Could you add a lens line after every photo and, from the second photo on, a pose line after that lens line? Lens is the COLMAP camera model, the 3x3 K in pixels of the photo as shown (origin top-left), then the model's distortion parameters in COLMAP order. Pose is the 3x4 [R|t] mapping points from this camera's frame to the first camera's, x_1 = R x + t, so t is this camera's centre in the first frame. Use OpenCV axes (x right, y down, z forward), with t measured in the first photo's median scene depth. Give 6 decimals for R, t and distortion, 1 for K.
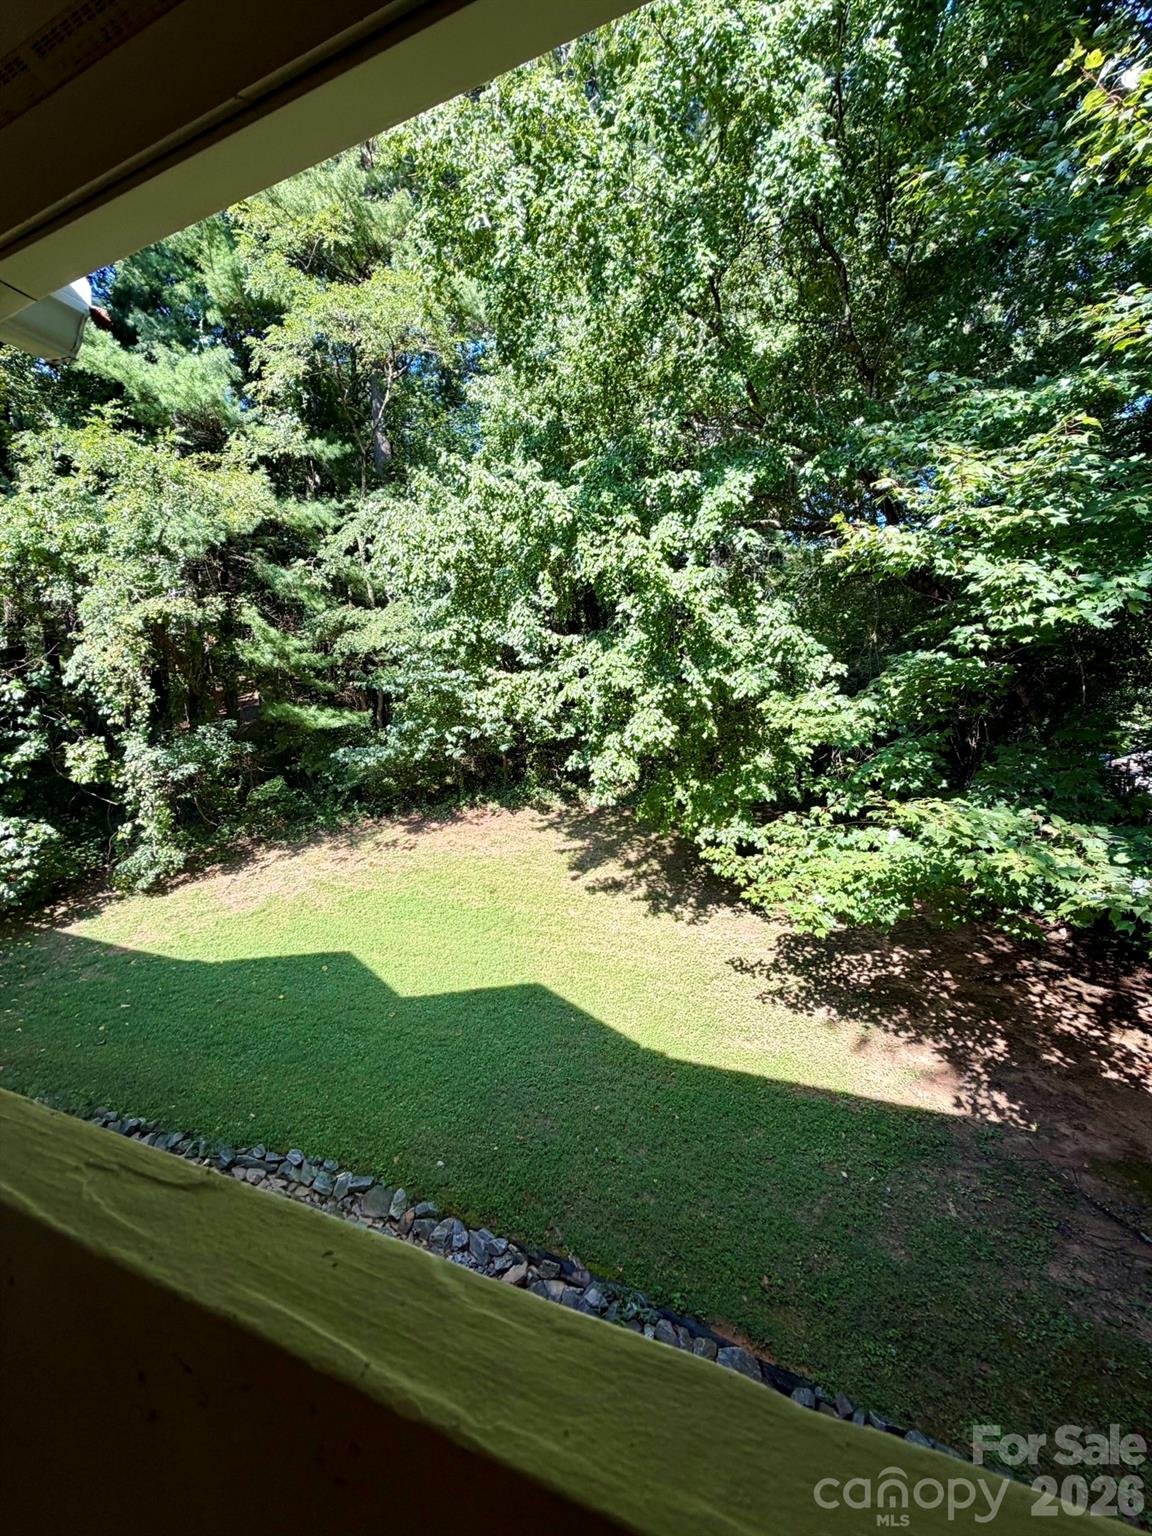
lens RADIAL K [[604.9, 0, 582.1], [0, 604.9, 766.4], [0, 0, 1]] dist [0.000054, -0.000182]
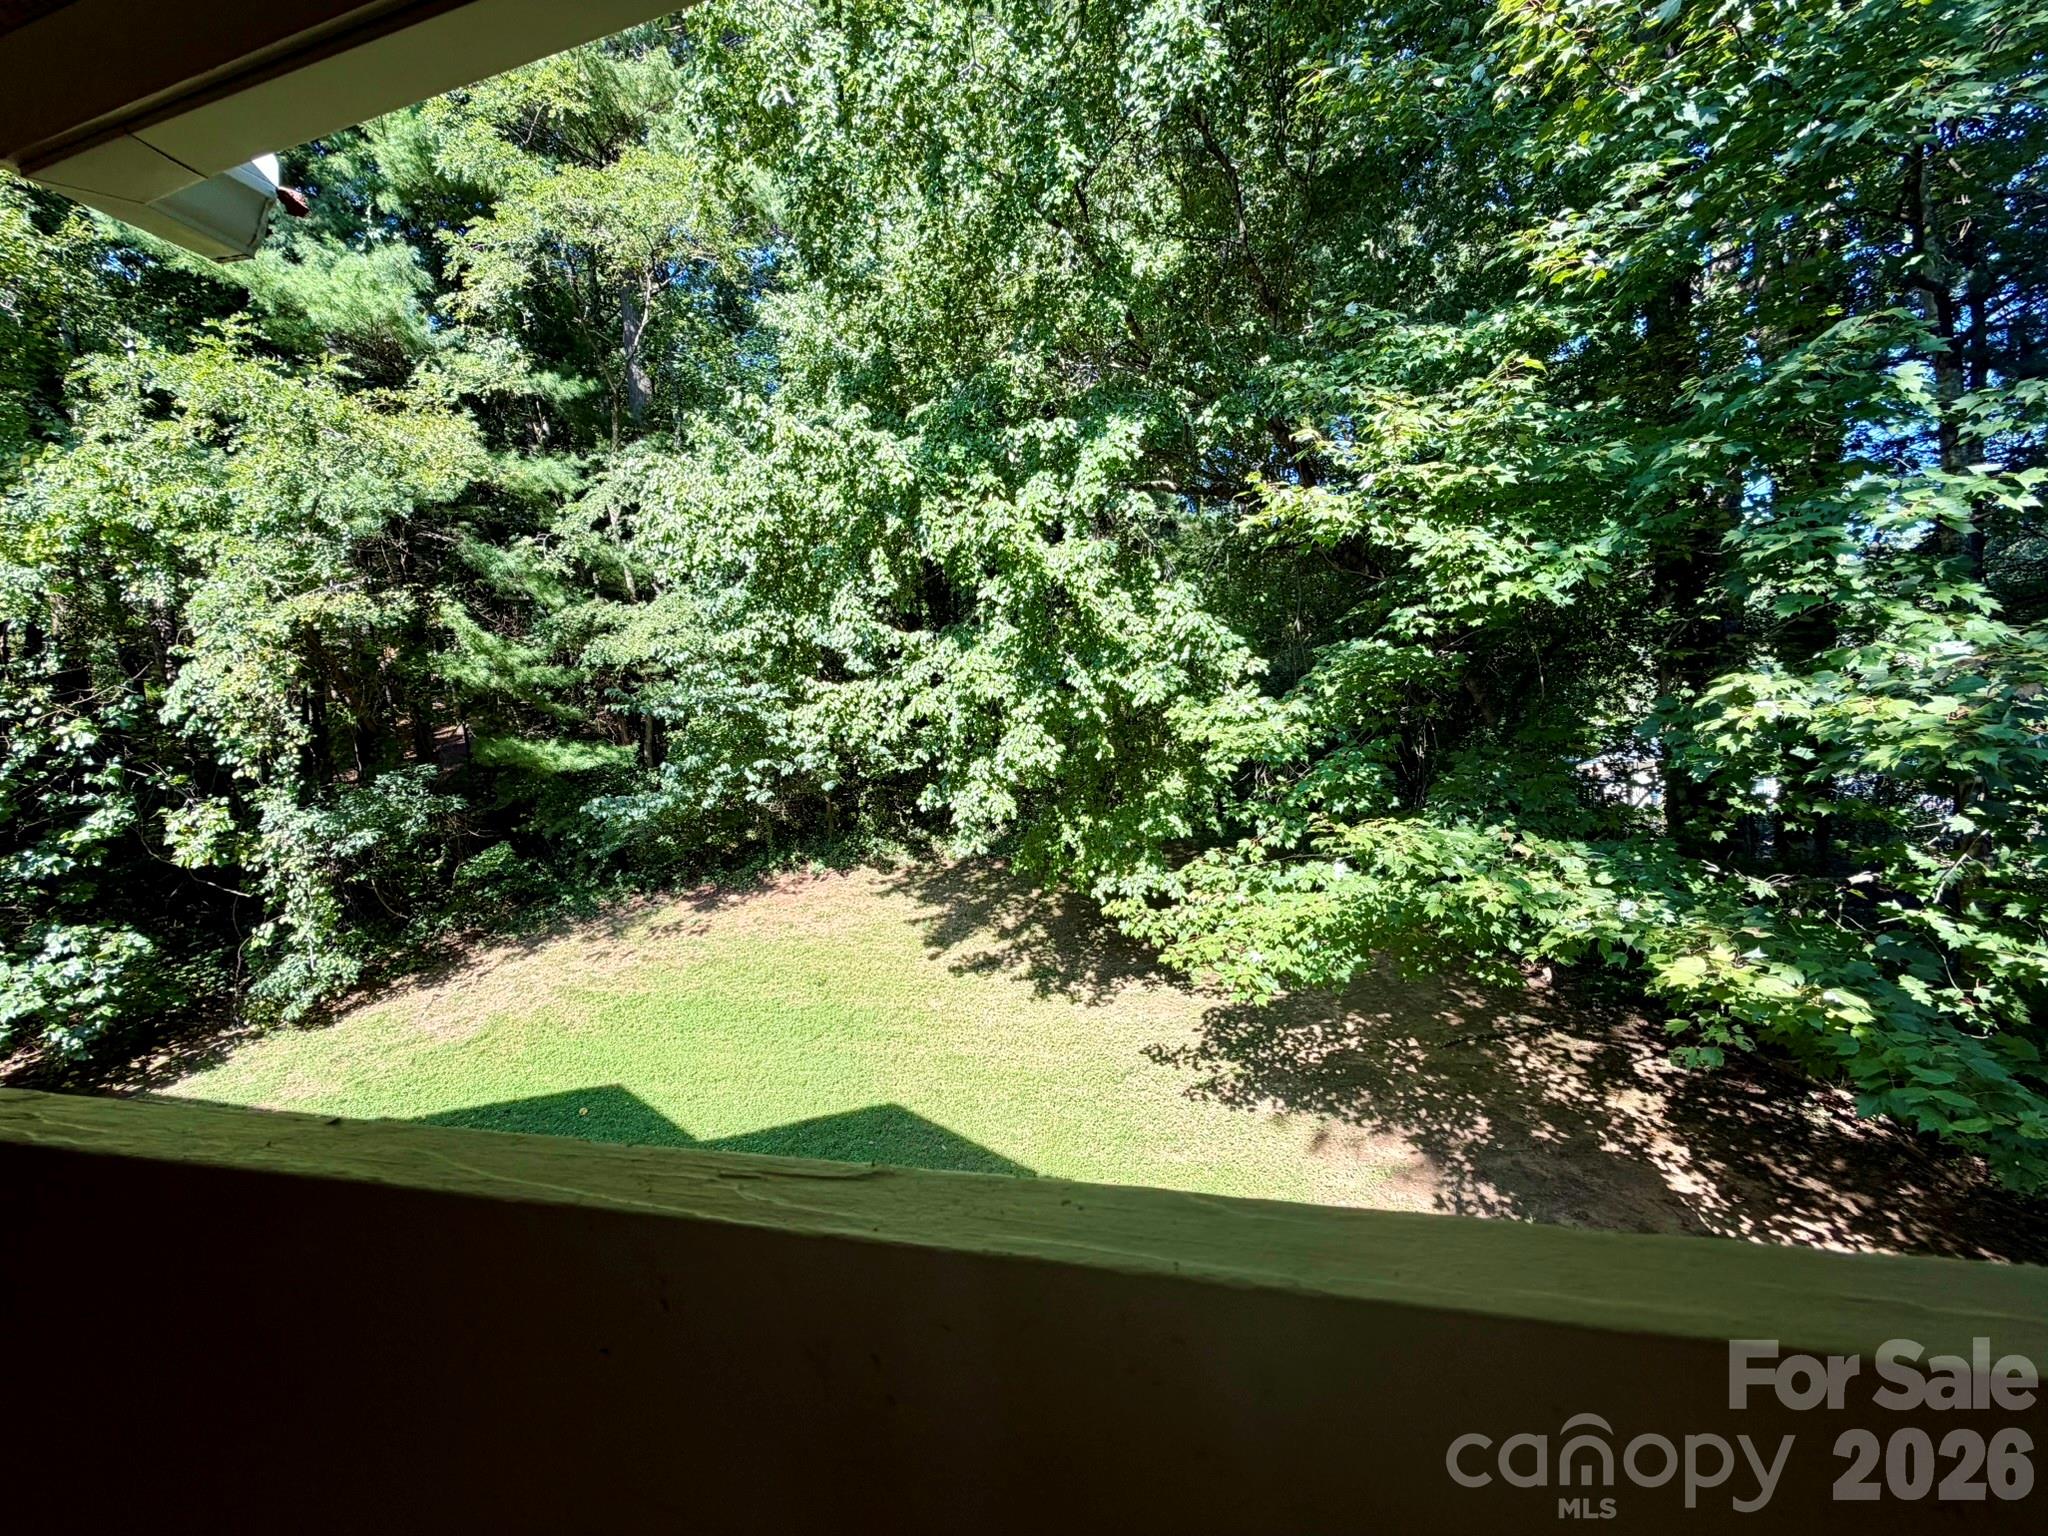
lens RADIAL K [[805.2, 0, 1026.7], [0, 805.2, 773.0], [0, 0, 1]] dist [0.000898, -0.000059]
pose [[0.991553, -0.046239, 0.121184, -0.014252], [0.051107, 0.997994, -0.037368, 0.004521], [-0.119213, 0.043245, 0.991926, -0.007040]]
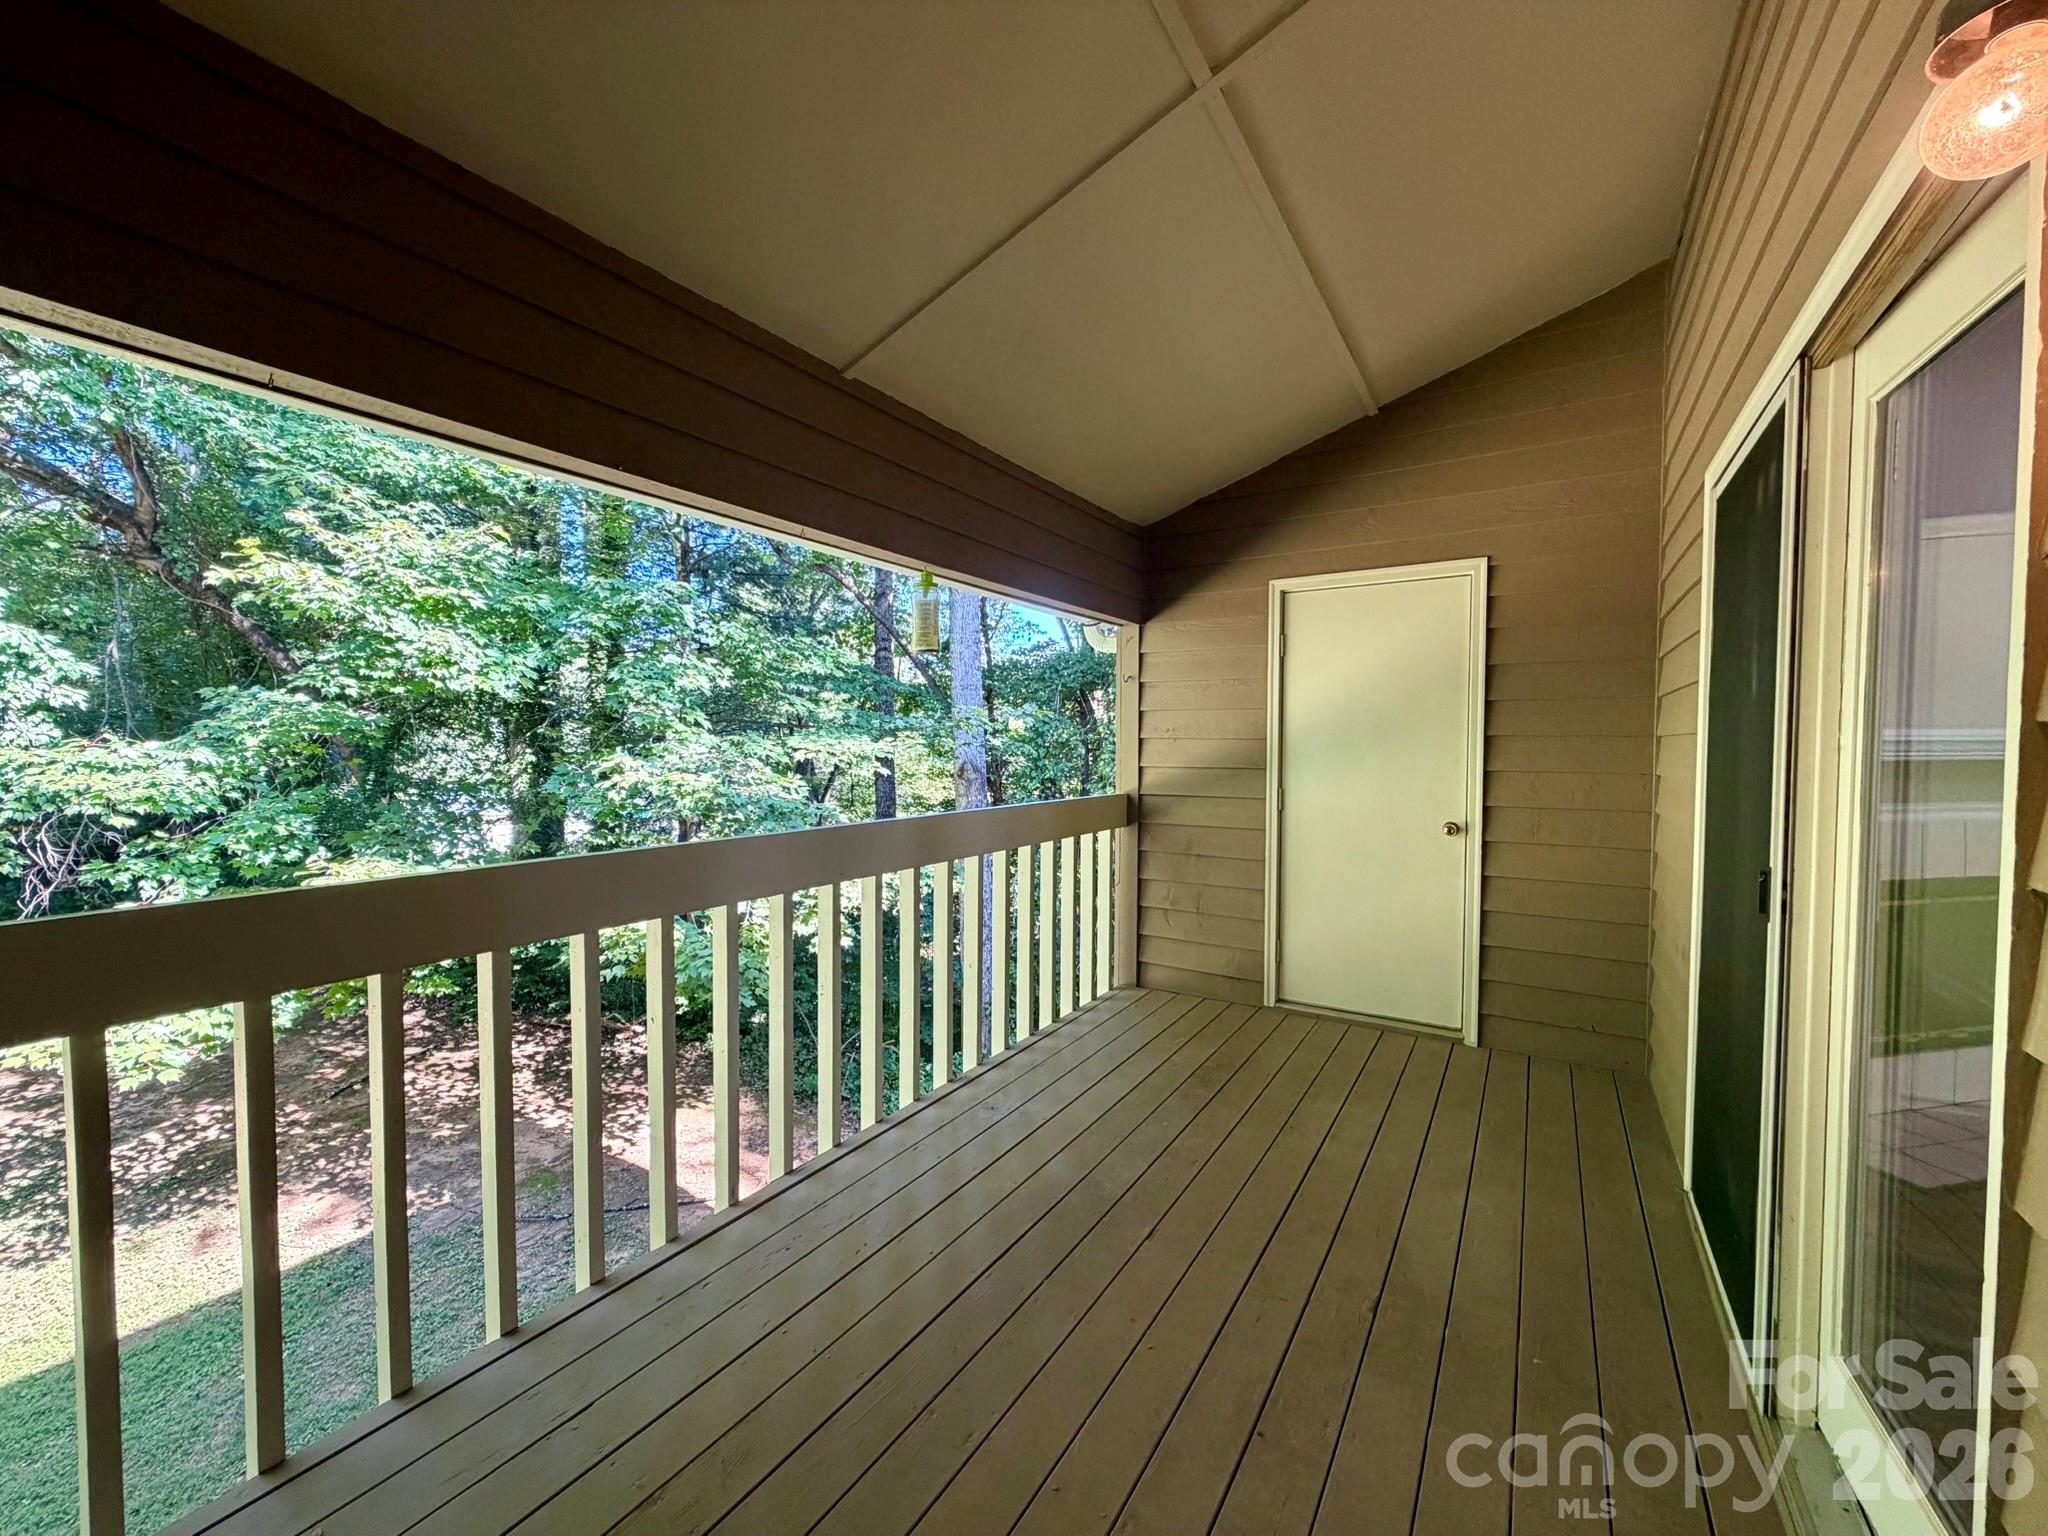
lens RADIAL K [[819.8, 0, 1022.5], [0, 819.8, 767.6], [0, 0, 1]] dist [0.001142, 0.000142]
pose [[0.174843, -0.000159, 0.984596, -0.296689], [0.081807, 0.996545, -0.014366, 0.008071], [-0.981192, 0.083059, 0.174252, -0.141394]]
